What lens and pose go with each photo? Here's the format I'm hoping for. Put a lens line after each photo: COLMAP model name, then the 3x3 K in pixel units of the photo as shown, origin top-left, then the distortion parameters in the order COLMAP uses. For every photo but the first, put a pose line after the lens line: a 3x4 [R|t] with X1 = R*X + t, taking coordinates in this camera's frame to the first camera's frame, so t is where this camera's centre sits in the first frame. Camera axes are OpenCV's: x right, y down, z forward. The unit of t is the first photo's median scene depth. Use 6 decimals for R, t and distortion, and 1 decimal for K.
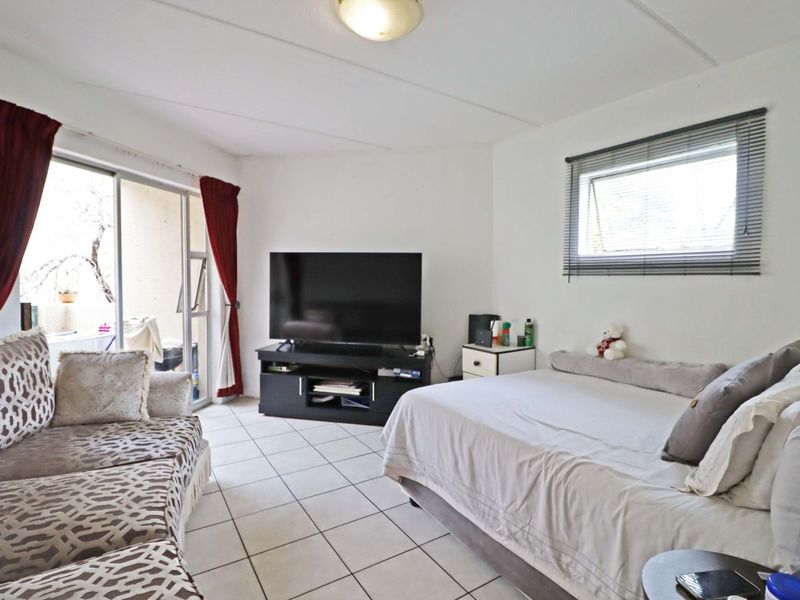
lens RADIAL K [[411.6, 0, 398.5], [0, 411.6, 297.2], [0, 0, 1]] dist [-0.001046, -0.008331]
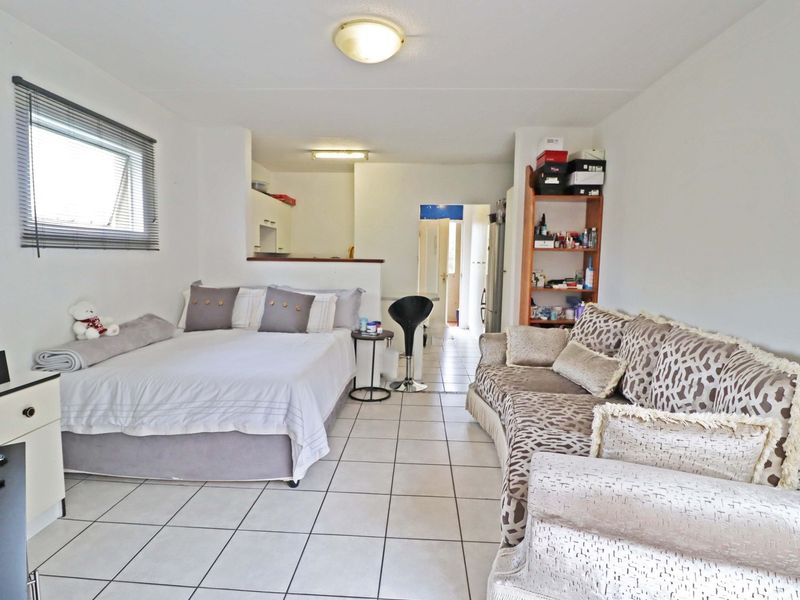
lens RADIAL K [[411.6, 0, 400.7], [0, 411.6, 298.3], [0, 0, 1]] dist [-0.001046, -0.008331]
pose [[-0.805653, -0.079658, 0.587007, -0.637008], [0.004508, 0.990065, 0.140540, -0.074200], [-0.592370, 0.115873, -0.797290, 1.421061]]
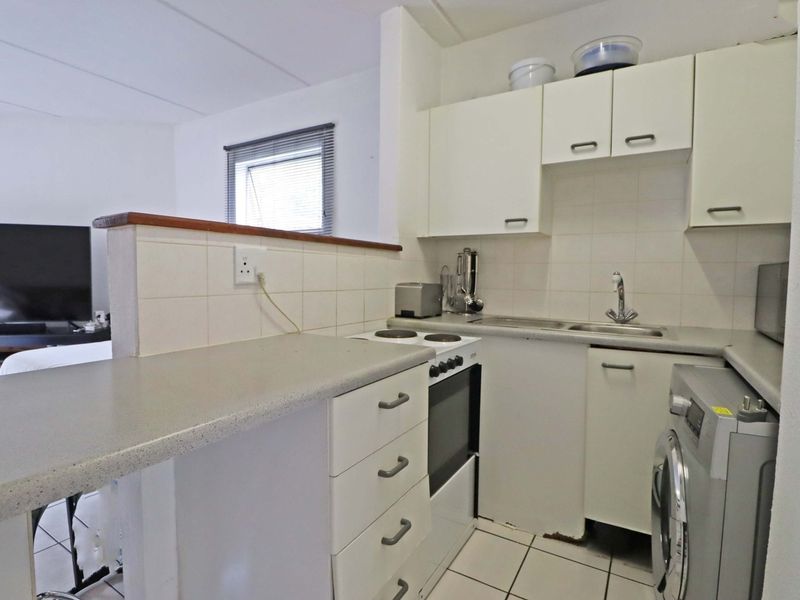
lens RADIAL K [[411.6, 0, 405.1], [0, 411.6, 294.6], [0, 0, 1]] dist [-0.001046, -0.008331]
pose [[0.898867, -0.024029, 0.437563, 0.412940], [0.021229, 0.999711, 0.011289, 0.079566], [-0.437708, -0.000858, 0.899117, -0.279742]]
